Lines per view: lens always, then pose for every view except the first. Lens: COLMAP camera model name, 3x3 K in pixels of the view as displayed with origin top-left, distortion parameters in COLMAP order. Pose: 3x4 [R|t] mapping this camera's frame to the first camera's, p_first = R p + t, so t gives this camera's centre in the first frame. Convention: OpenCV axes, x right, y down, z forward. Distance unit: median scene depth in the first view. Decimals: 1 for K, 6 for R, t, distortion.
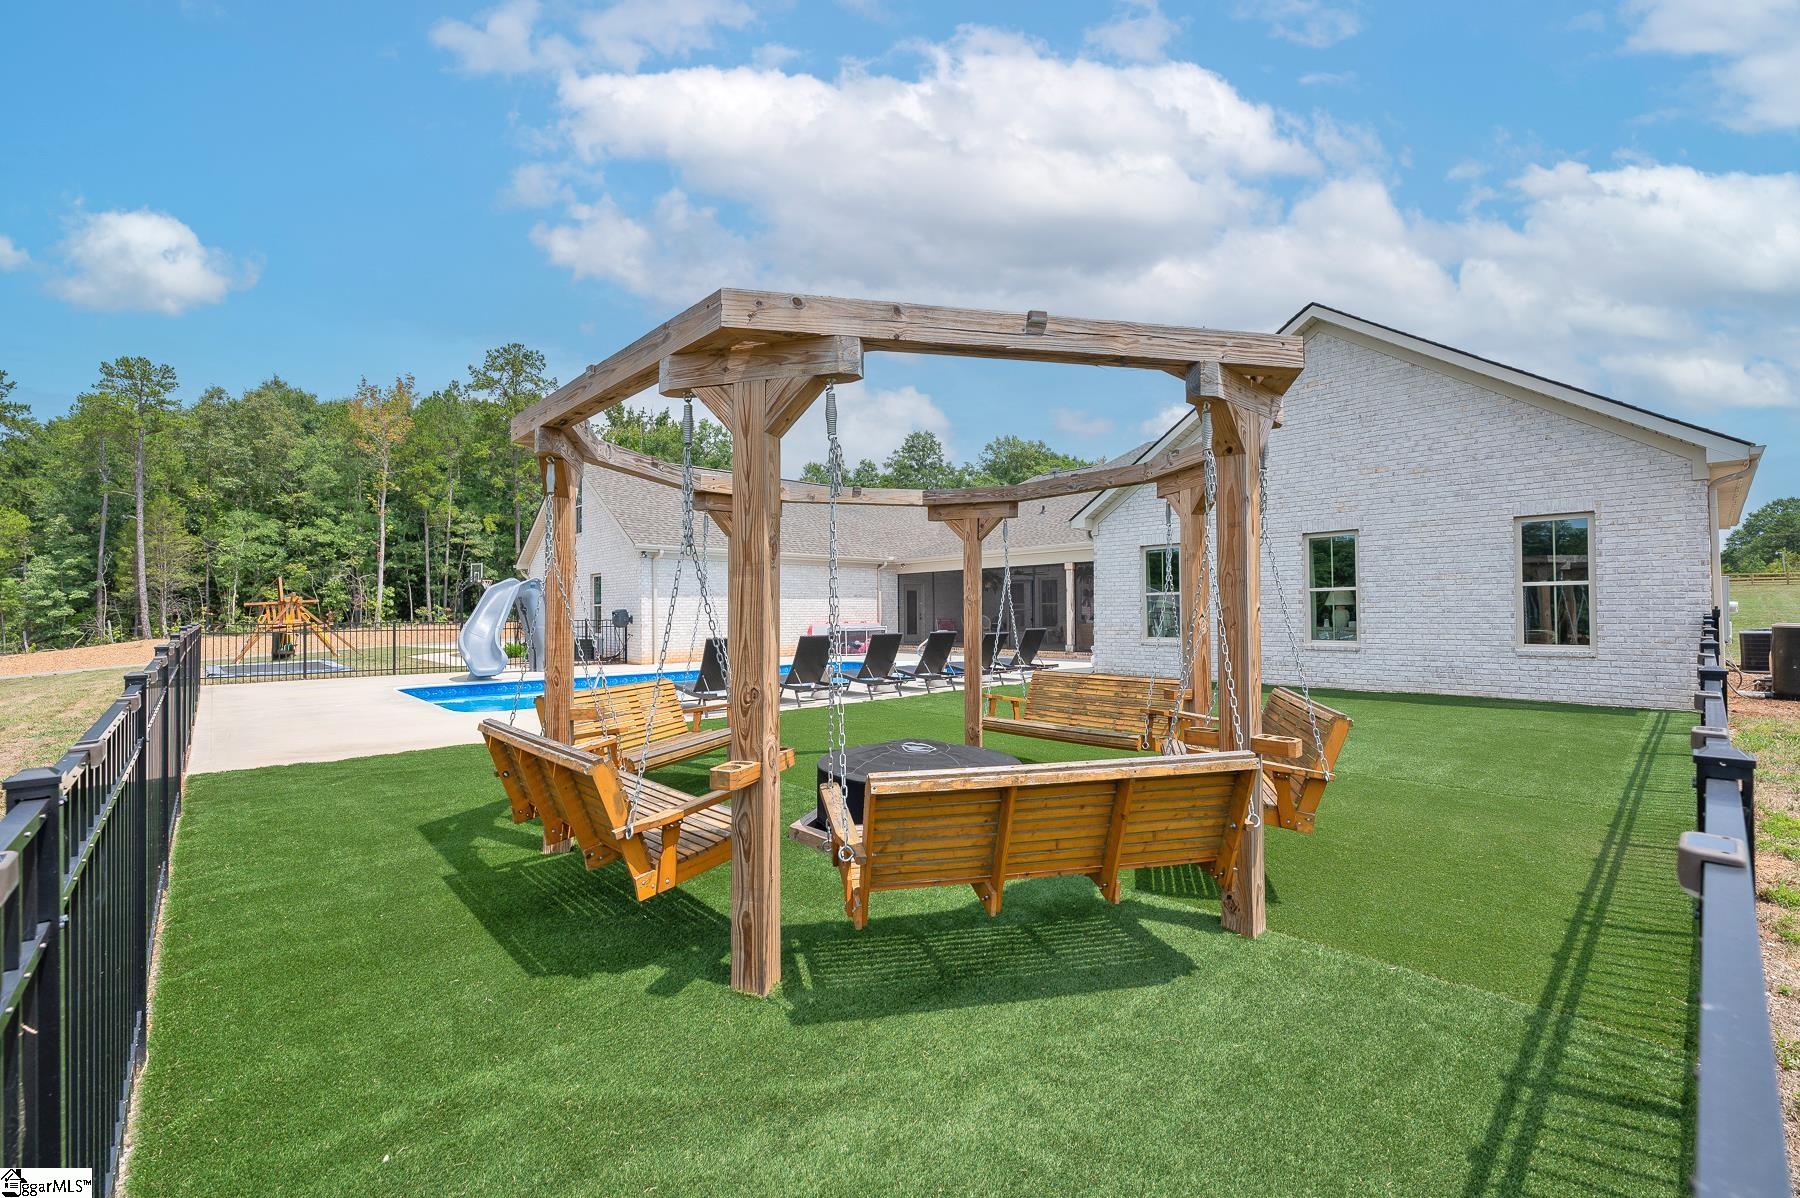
lens RADIAL K [[744.2, 0, 900.0], [0, 744.2, 599.0], [0, 0, 1]] dist [-0.022633, 0.000357]
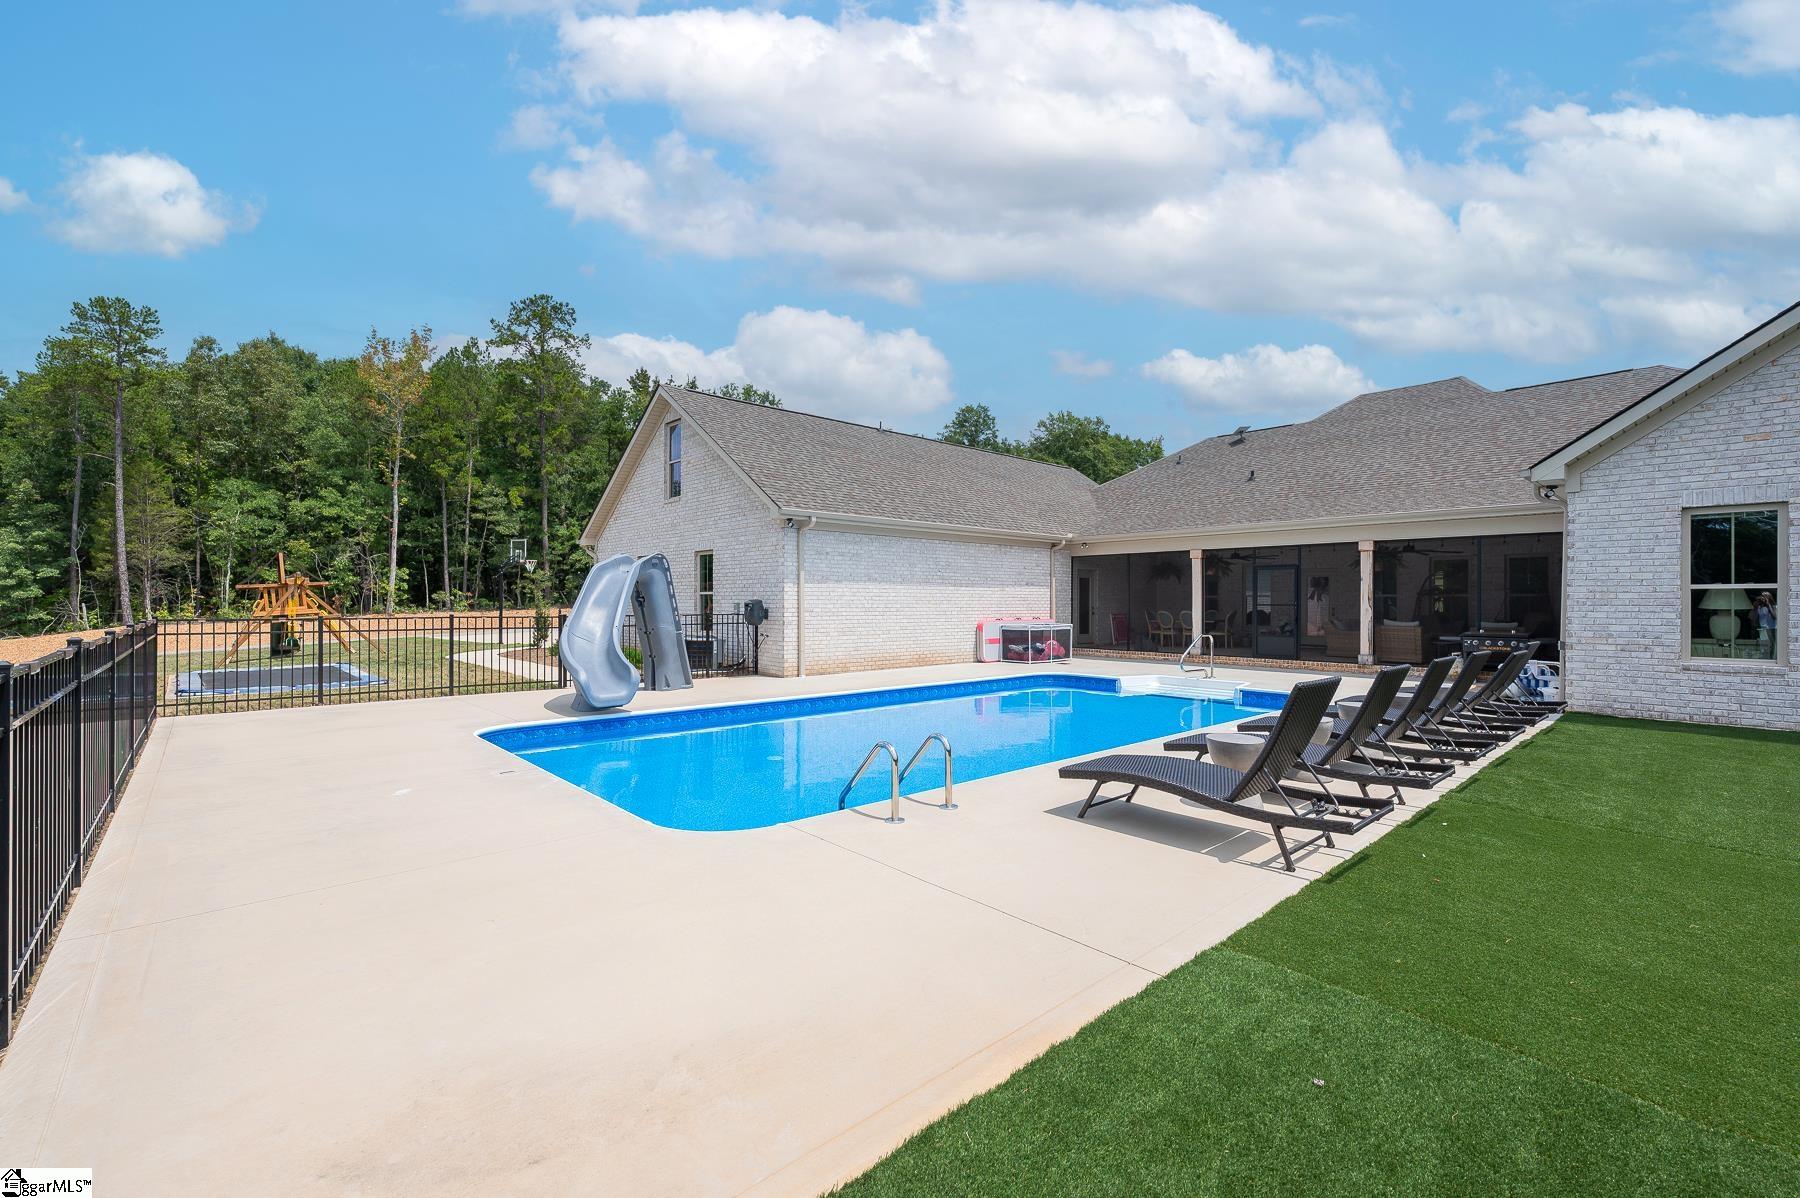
lens RADIAL K [[750.3, 0, 888.2], [0, 750.3, 600.1], [0, 0, 1]] dist [-0.020887, 0.000086]
pose [[0.999846, 0.011047, -0.013662, -0.106274], [-0.010807, 0.999789, 0.017487, 0.000123], [0.013852, -0.017337, 0.999754, 0.124387]]
